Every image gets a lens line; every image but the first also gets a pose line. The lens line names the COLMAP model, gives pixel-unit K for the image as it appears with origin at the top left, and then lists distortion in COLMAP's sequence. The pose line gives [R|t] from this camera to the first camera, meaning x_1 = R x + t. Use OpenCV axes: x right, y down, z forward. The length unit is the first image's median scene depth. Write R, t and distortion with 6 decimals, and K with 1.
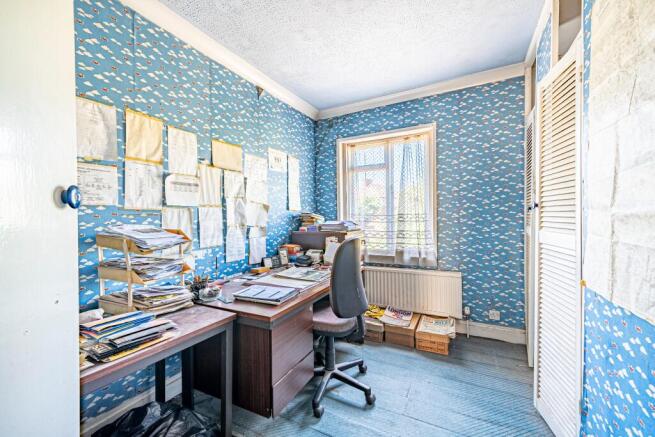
lens RADIAL K [[274.0, 0, 327.5], [0, 274.0, 218.5], [0, 0, 1]] dist [-0.001288, -0.000062]
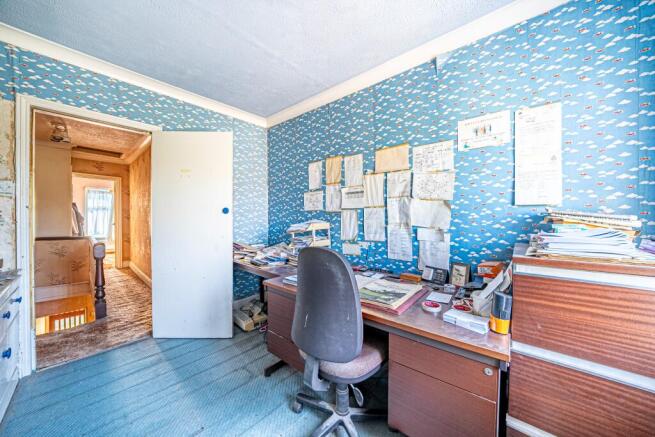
lens RADIAL K [[225.5, 0, 327.5], [0, 225.5, 218.5], [0, 0, 1]] dist [-0.036812, 0.004683]
pose [[-0.238786, 0.016435, -0.970933, 0.561911], [-0.004534, 0.999827, 0.018040, -0.011480], [0.971062, 0.008710, -0.238670, 1.003884]]
